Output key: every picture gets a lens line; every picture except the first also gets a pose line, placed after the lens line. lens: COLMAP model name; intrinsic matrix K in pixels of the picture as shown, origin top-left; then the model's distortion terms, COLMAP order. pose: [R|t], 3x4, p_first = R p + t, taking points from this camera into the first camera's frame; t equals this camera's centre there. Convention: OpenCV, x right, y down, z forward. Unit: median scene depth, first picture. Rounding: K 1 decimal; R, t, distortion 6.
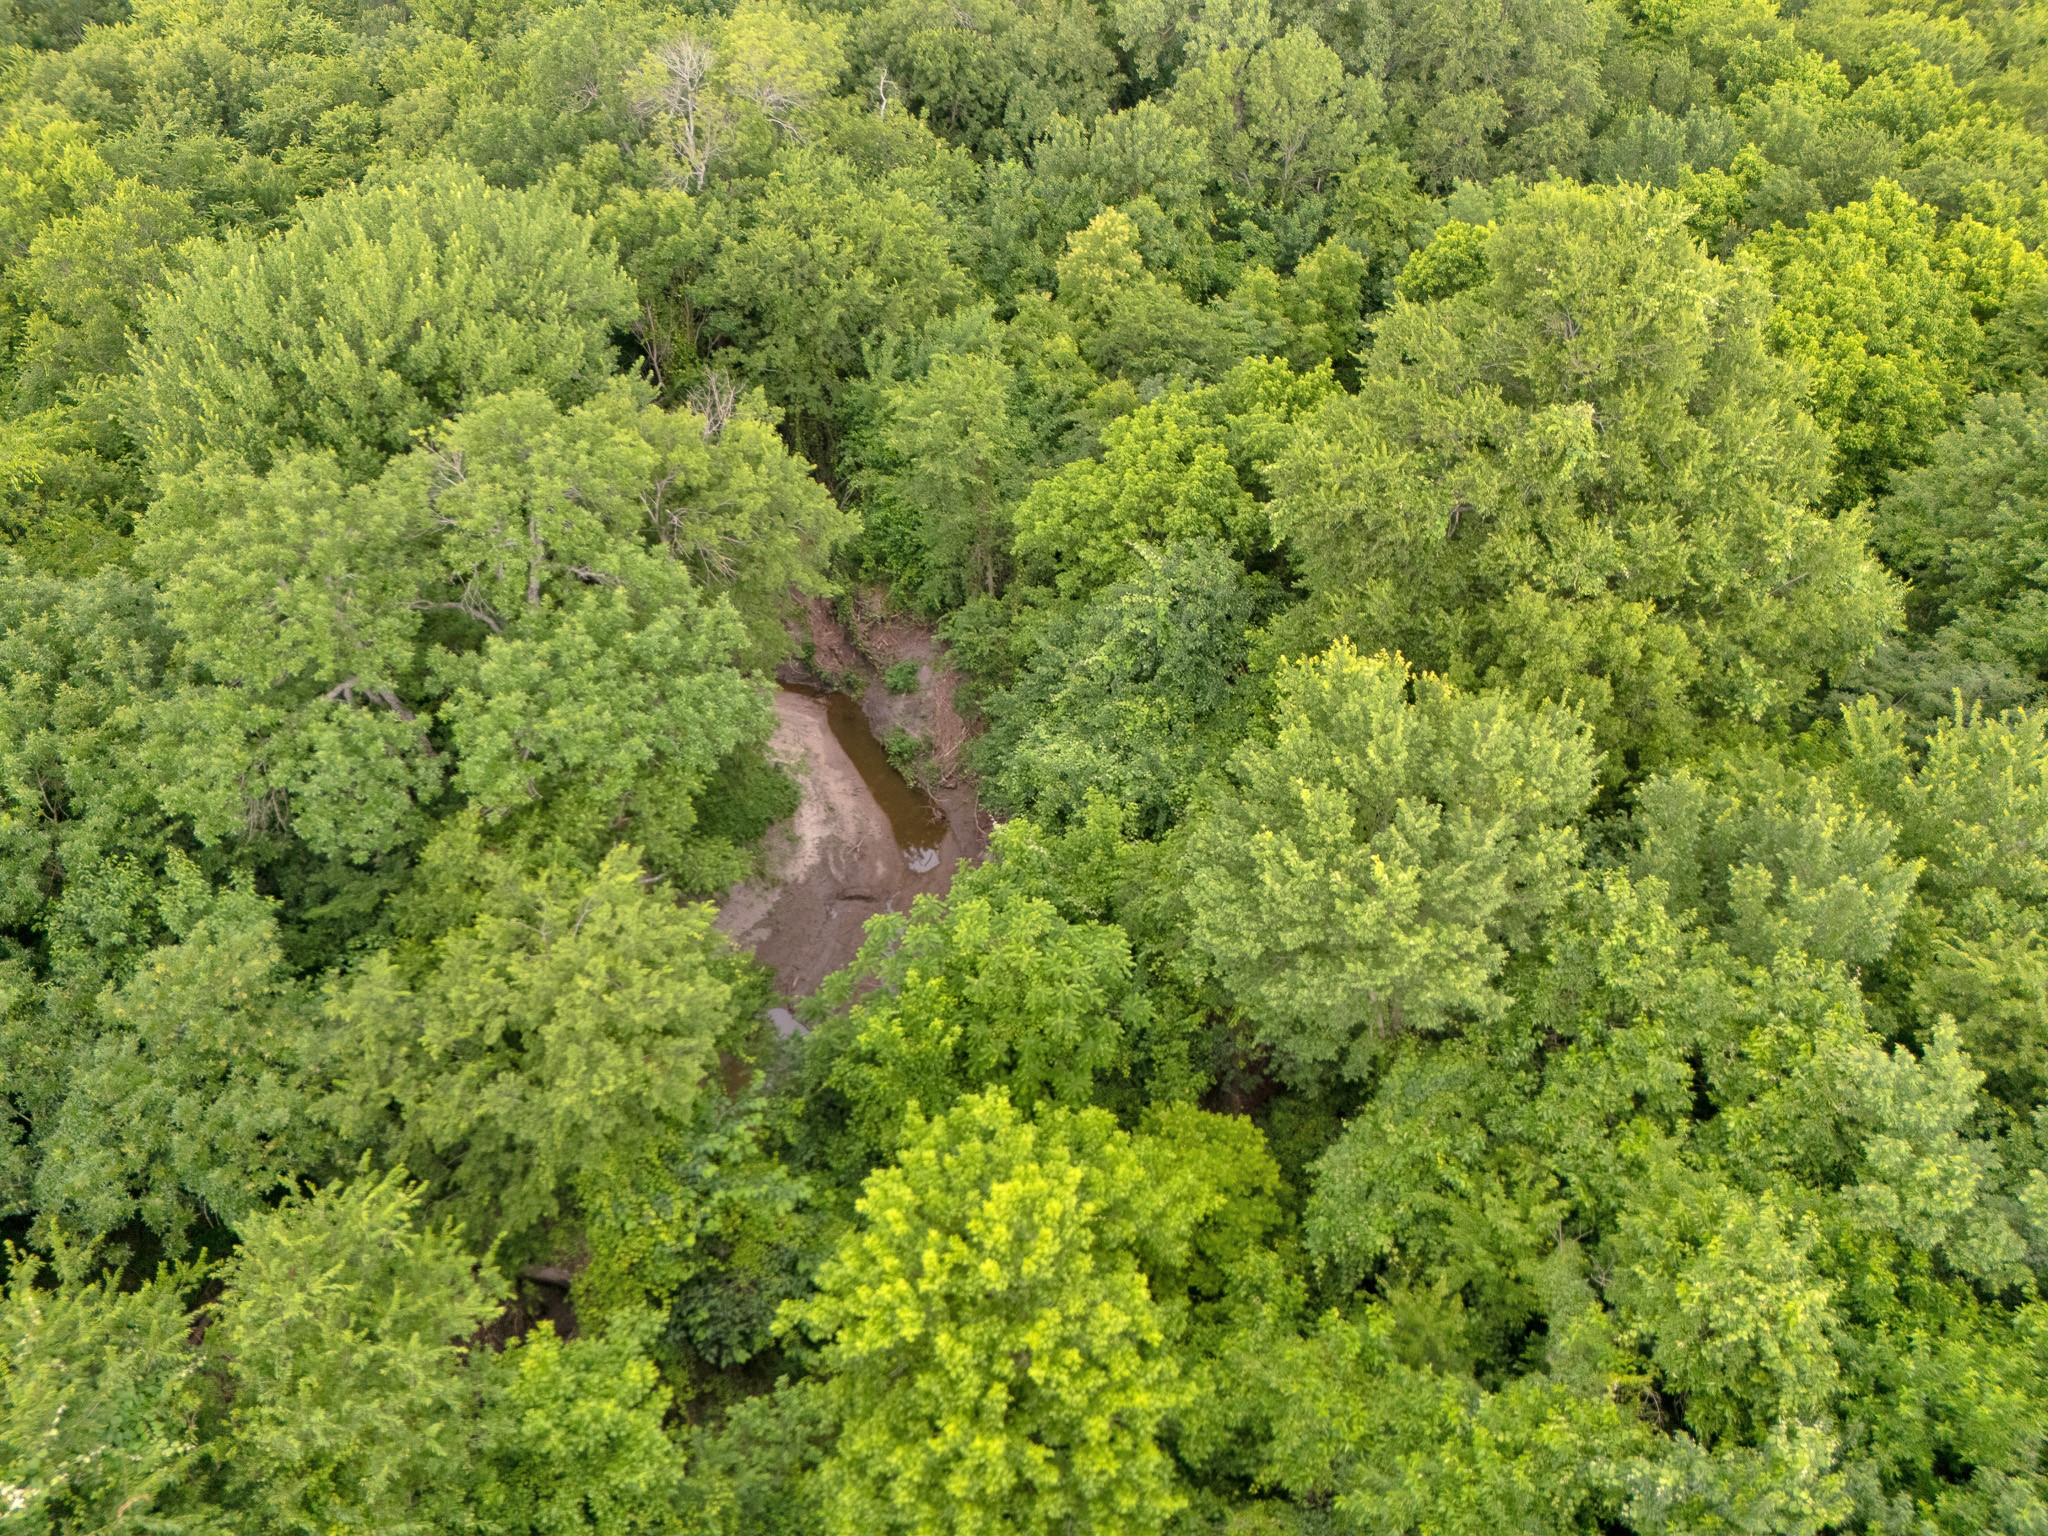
lens RADIAL K [[1499.3, 0, 1024.8], [0, 1499.3, 772.4], [0, 0, 1]] dist [0.065910, -0.059015]
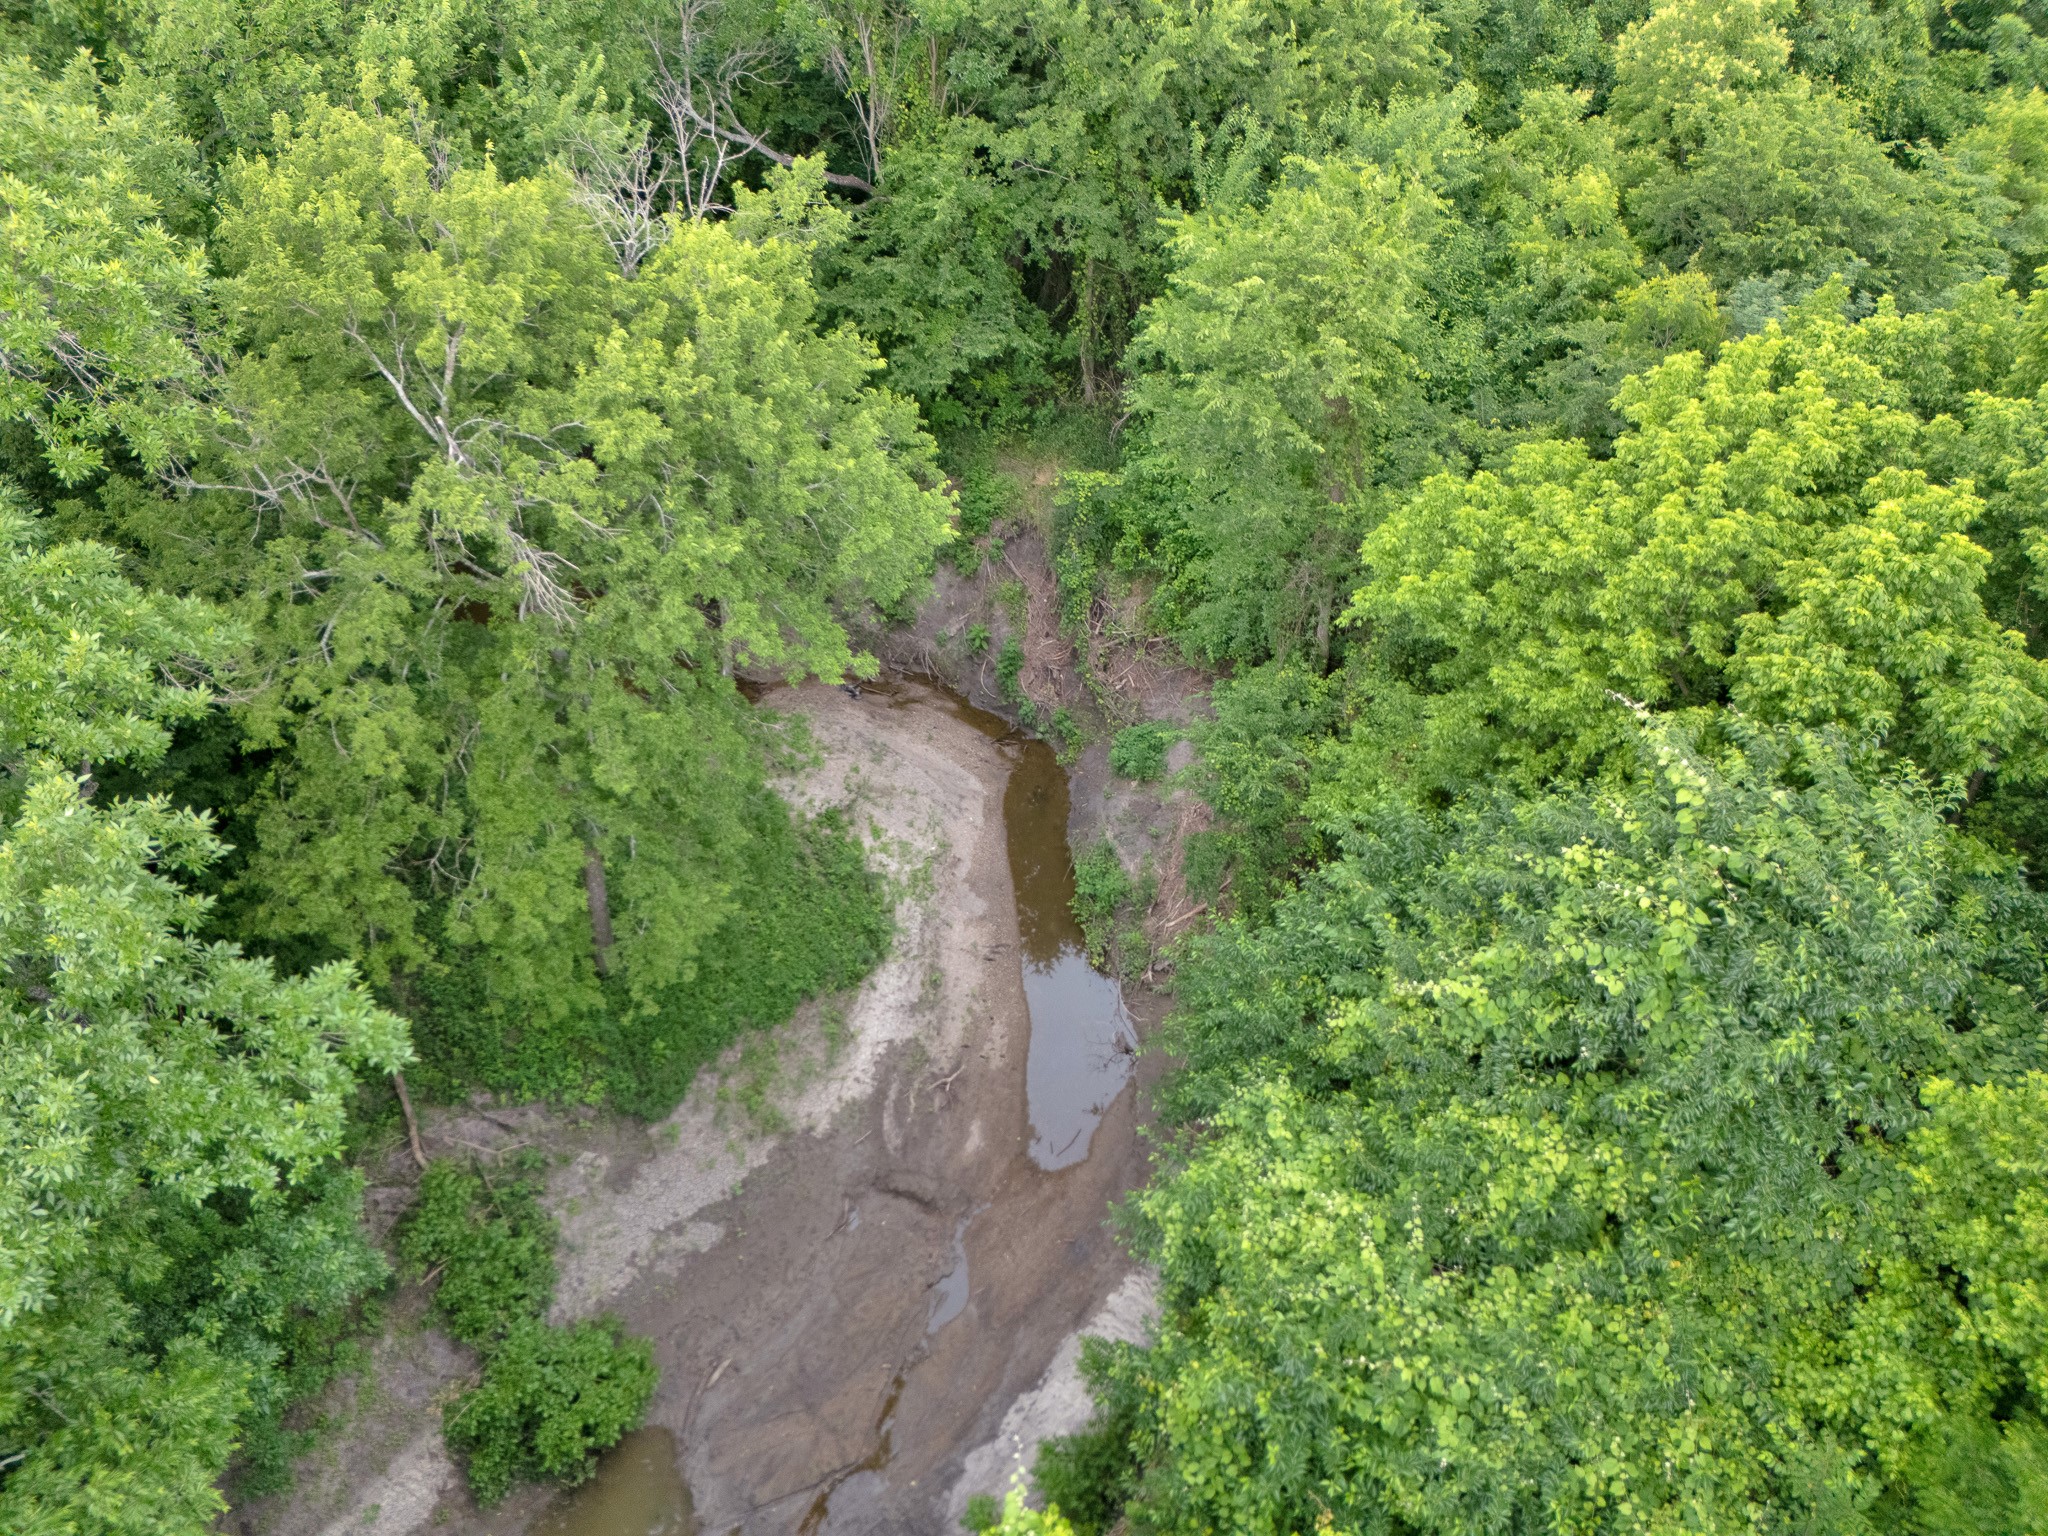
lens RADIAL K [[1499.3, 0, 1018.2], [0, 1499.3, 761.0], [0, 0, 1]] dist [0.065910, -0.059015]
pose [[0.938032, 0.229377, -0.259771, 0.023102], [-0.208821, 0.972351, 0.104532, -0.114440], [0.276566, -0.043809, 0.959996, 0.467807]]
